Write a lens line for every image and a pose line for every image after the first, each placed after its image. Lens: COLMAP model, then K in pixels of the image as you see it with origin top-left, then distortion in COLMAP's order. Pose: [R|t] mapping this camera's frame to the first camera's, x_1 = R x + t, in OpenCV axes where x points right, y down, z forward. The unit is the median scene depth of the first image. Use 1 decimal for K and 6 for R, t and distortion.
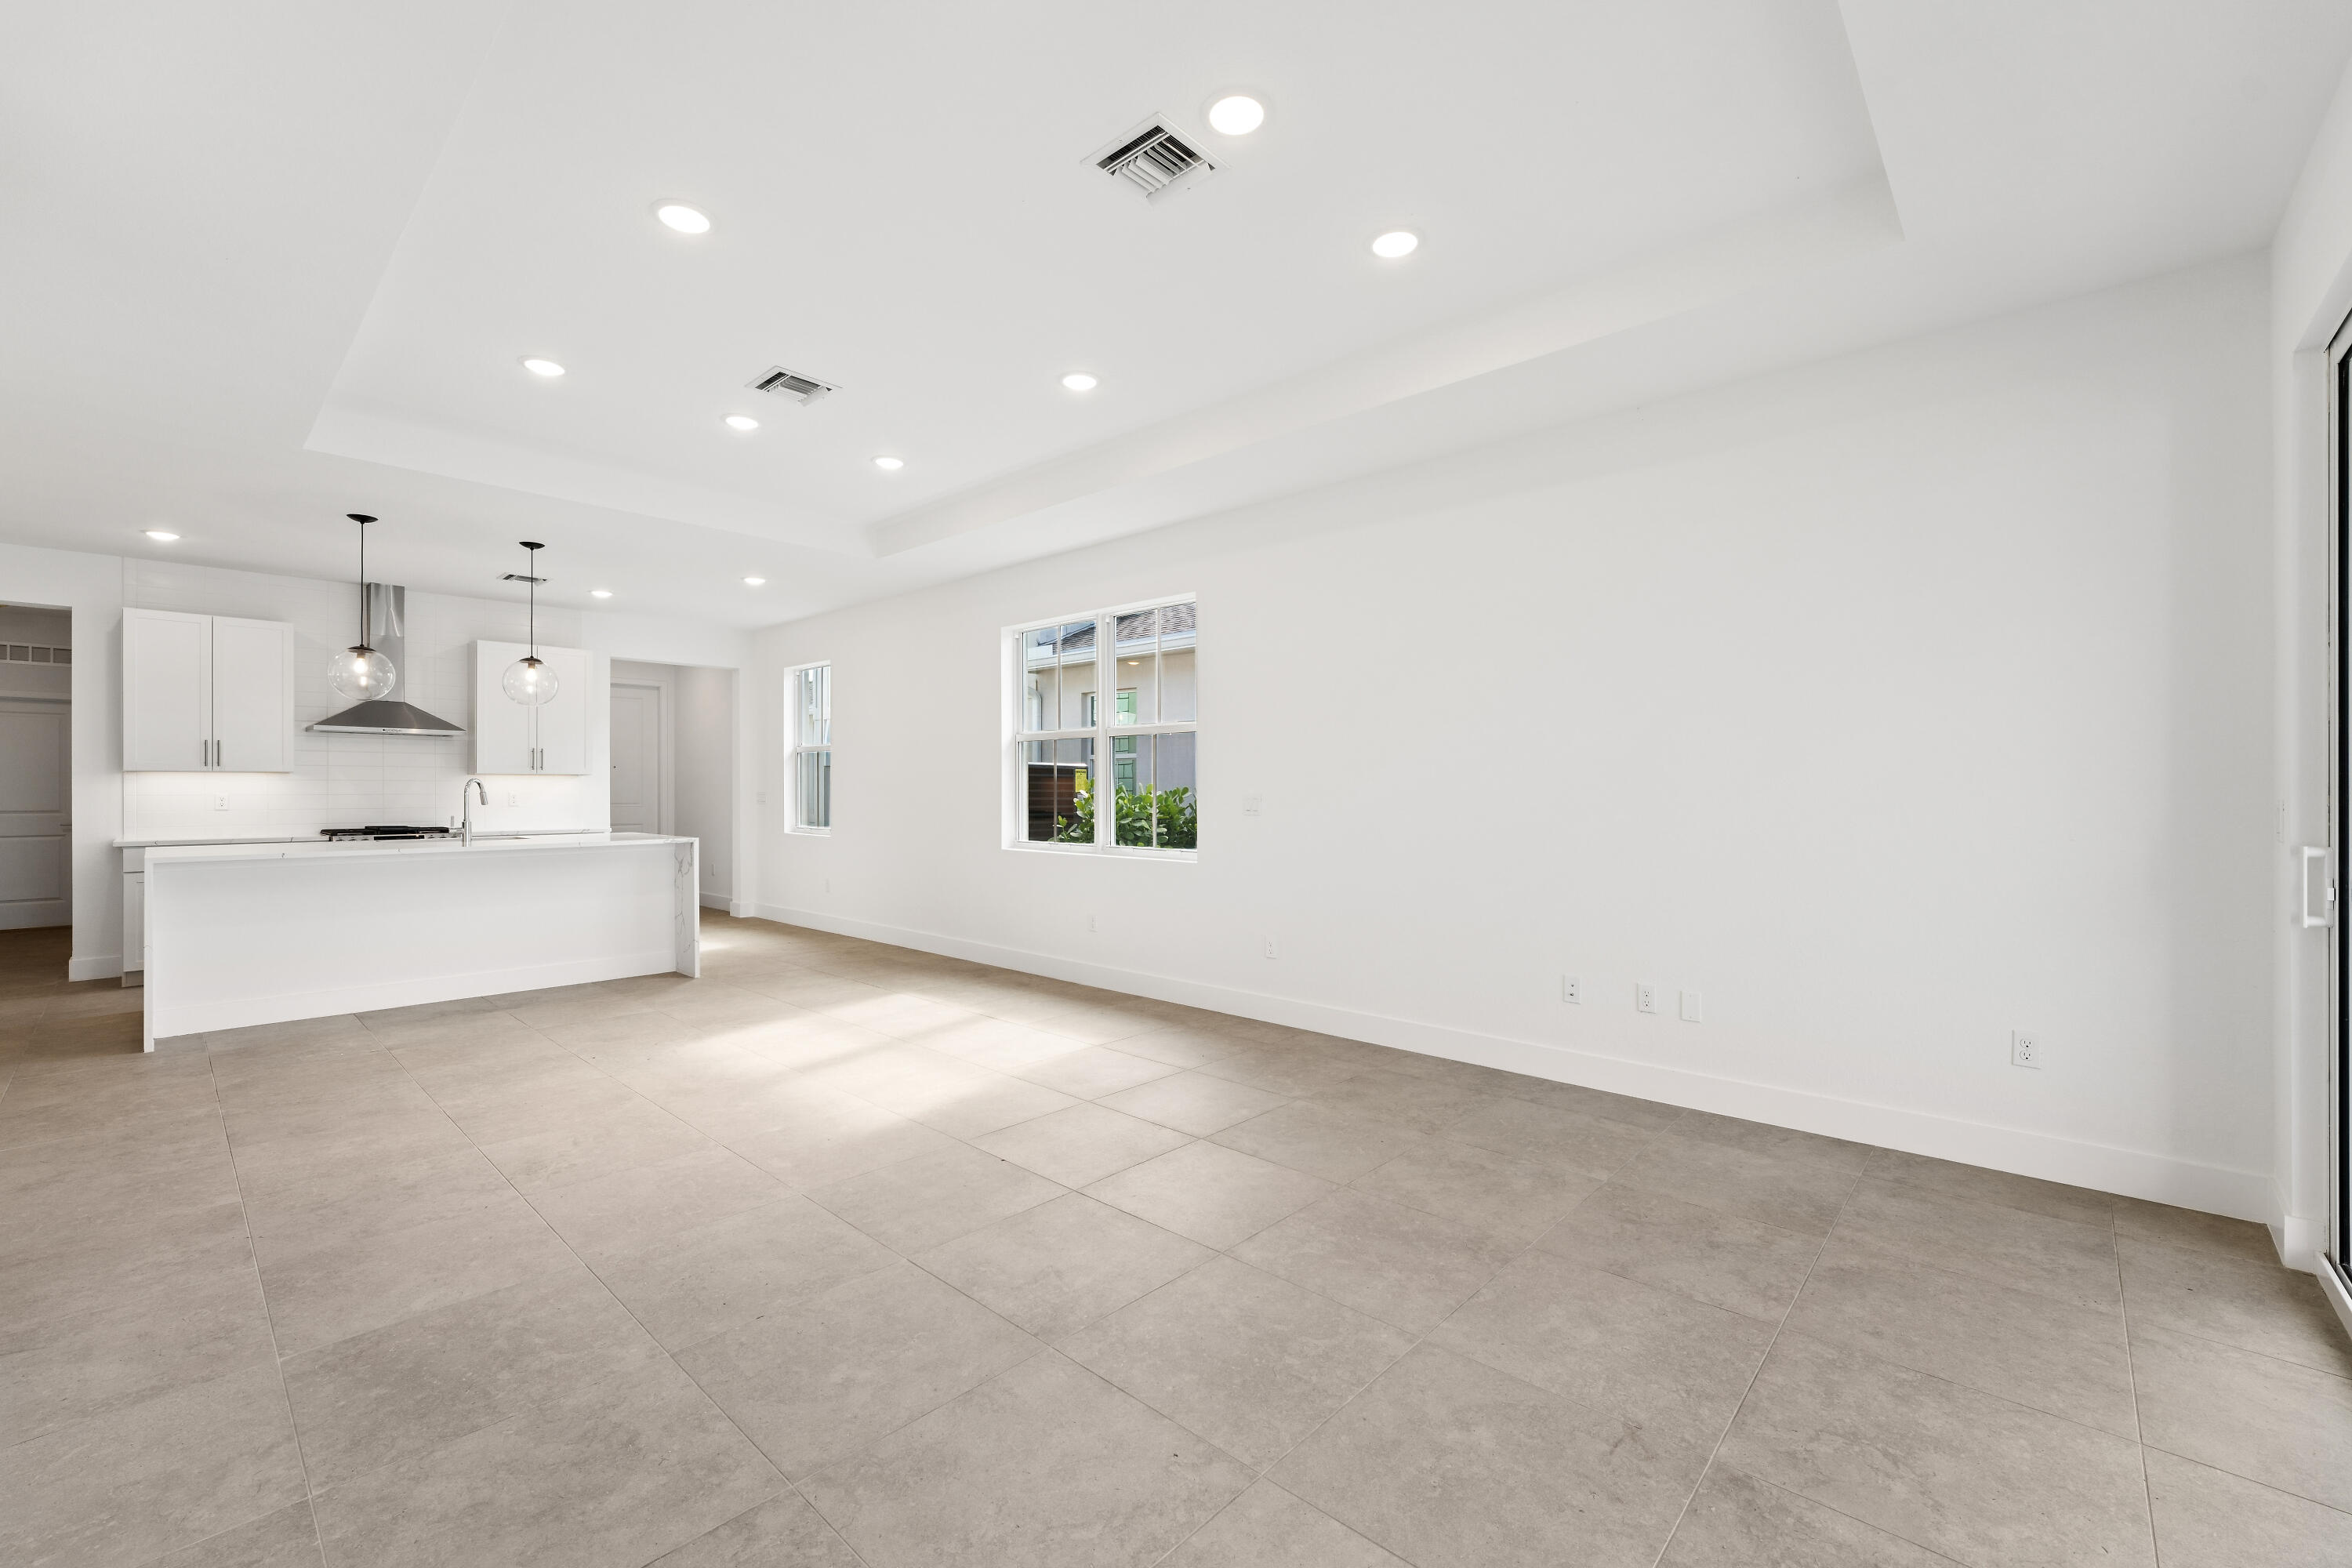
lens RADIAL K [[965.0, 0, 1176.0], [0, 965.0, 784.0], [0, 0, 1]] dist [-0.011981, 0.000377]
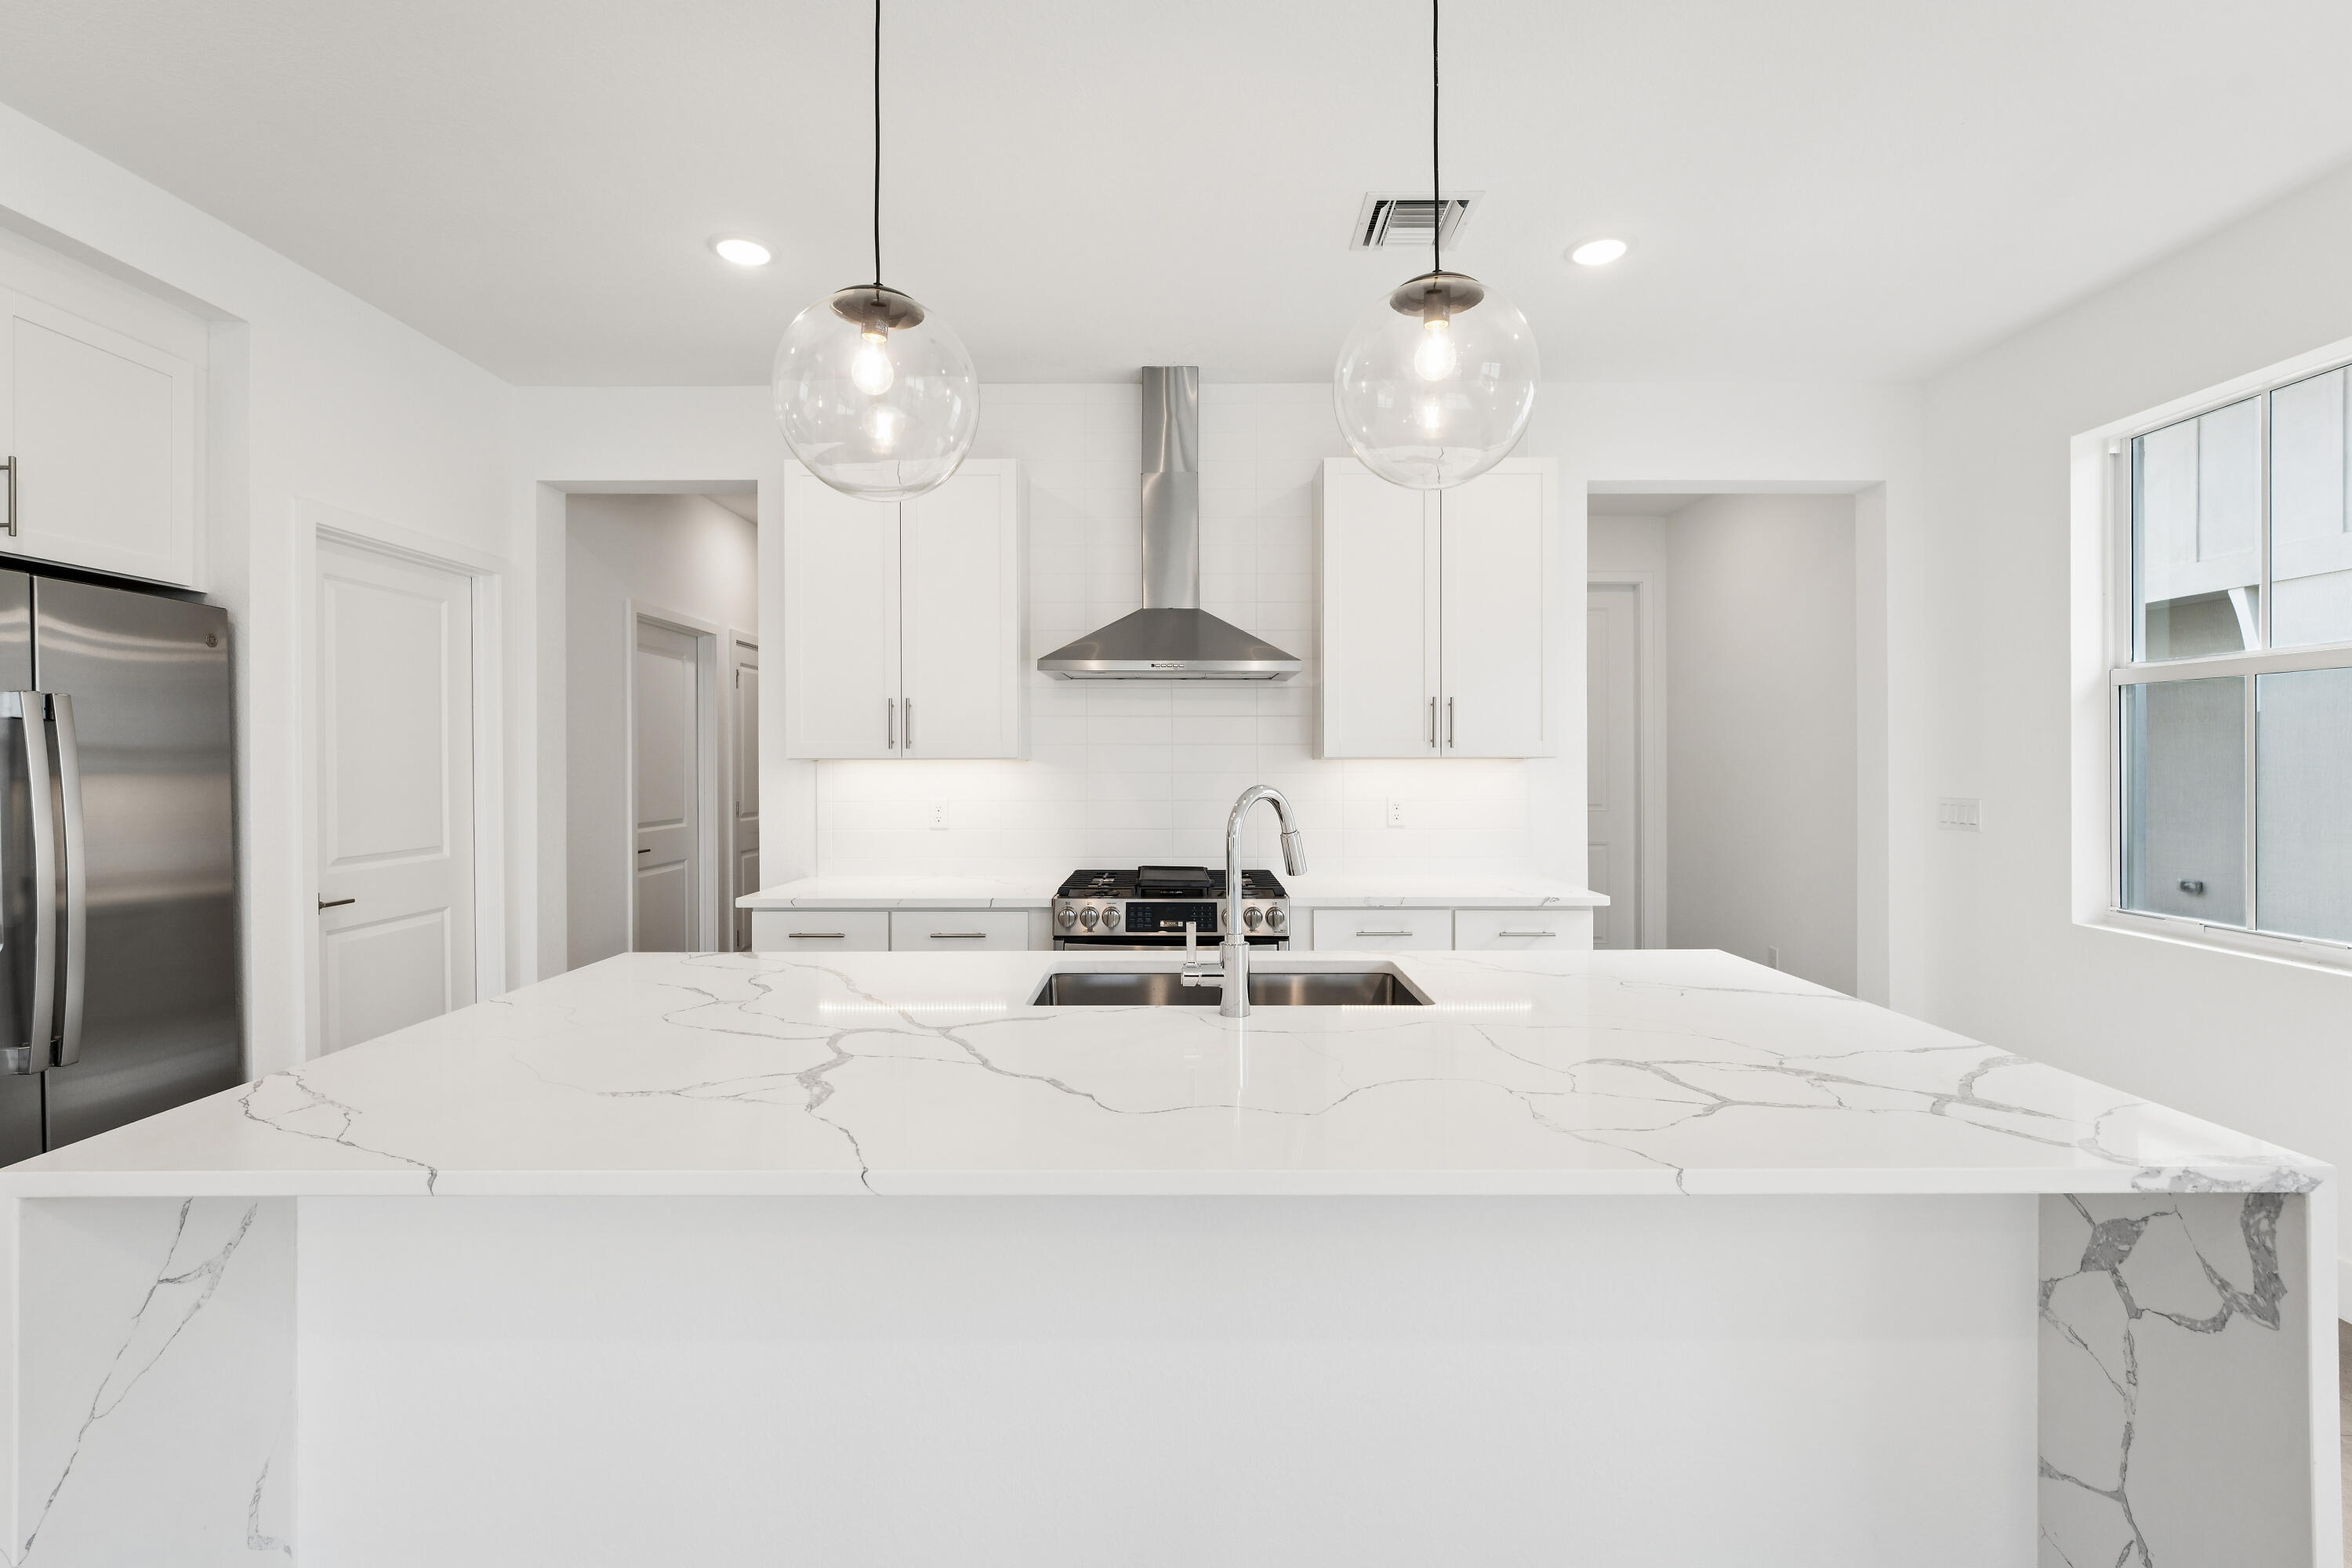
lens RADIAL K [[1041.8, 0, 1189.9], [0, 1041.8, 785.5], [0, 0, 1]] dist [0.149586, 0.000044]
pose [[0.686070, 0.016482, -0.727348, -0.423423], [0.006085, 0.999578, 0.028391, -0.012621], [0.727510, -0.023905, 0.685681, 0.629041]]
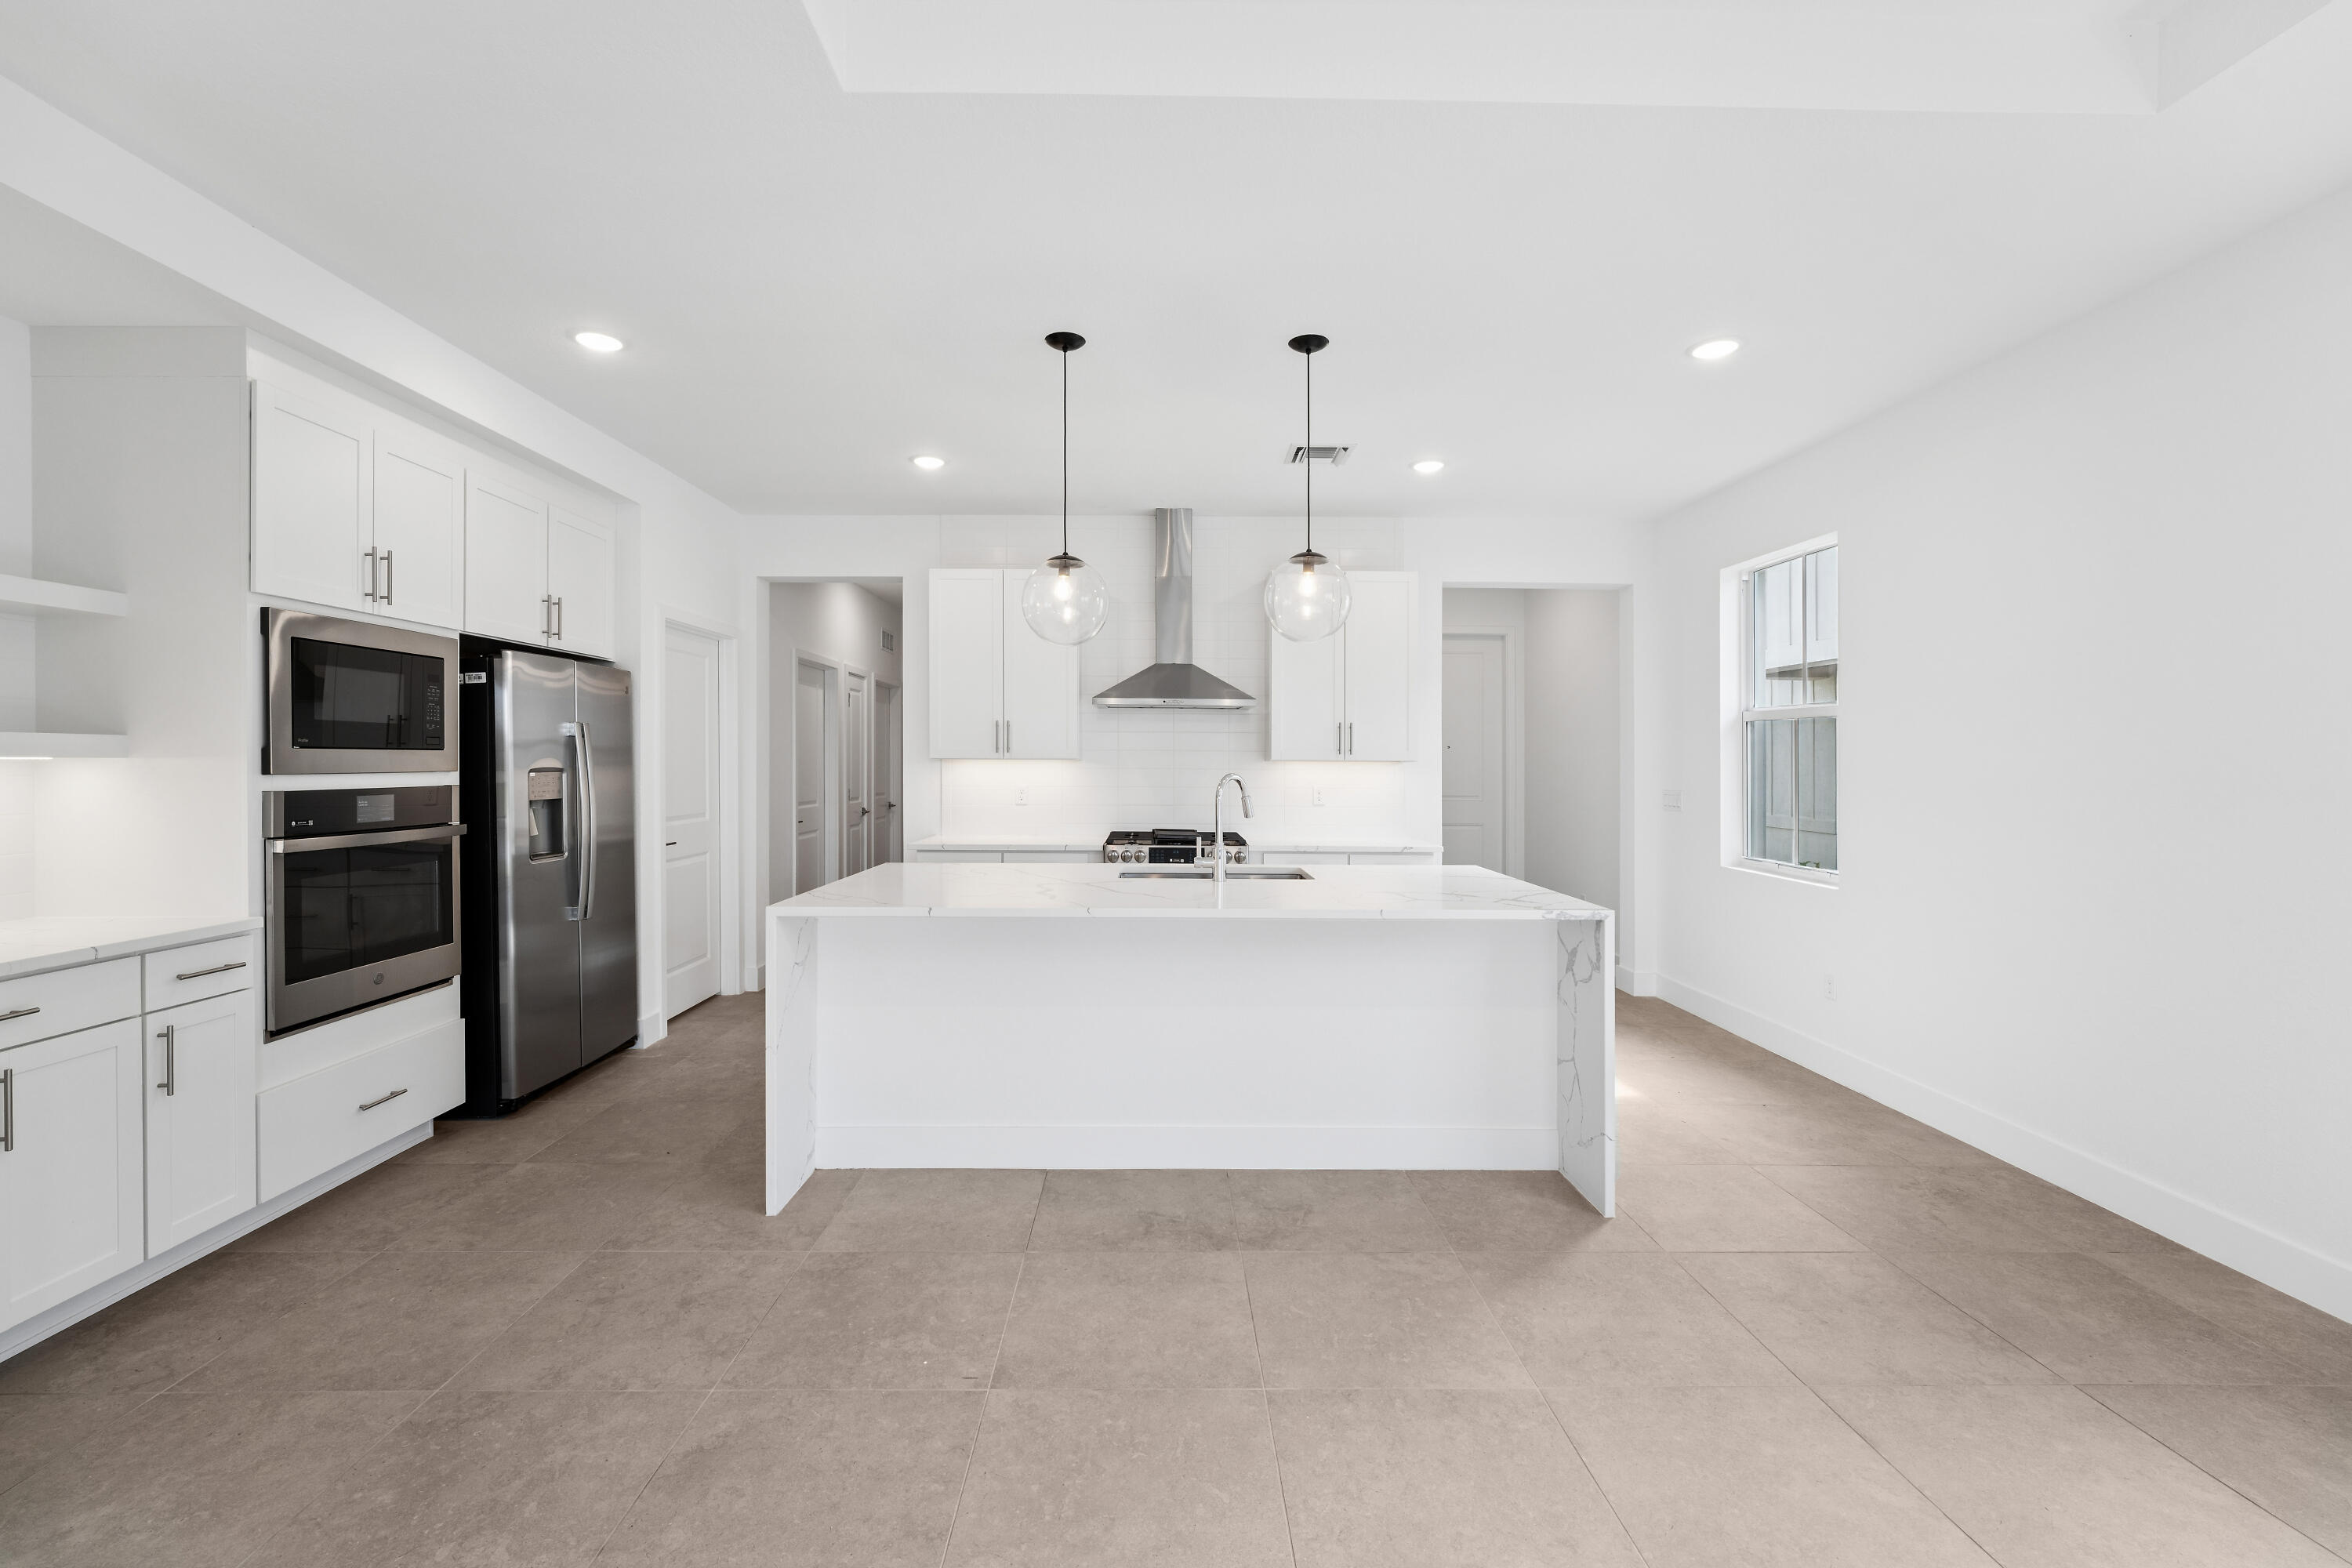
lens RADIAL K [[966.7, 0, 1178.1], [0, 966.7, 767.4], [0, 0, 1]] dist [-0.018333, 0.002170]
pose [[0.696747, 0.008553, -0.717266, -0.270589], [-0.001345, 0.999943, 0.010617, -0.013366], [0.717316, -0.006433, 0.696719, 0.462196]]
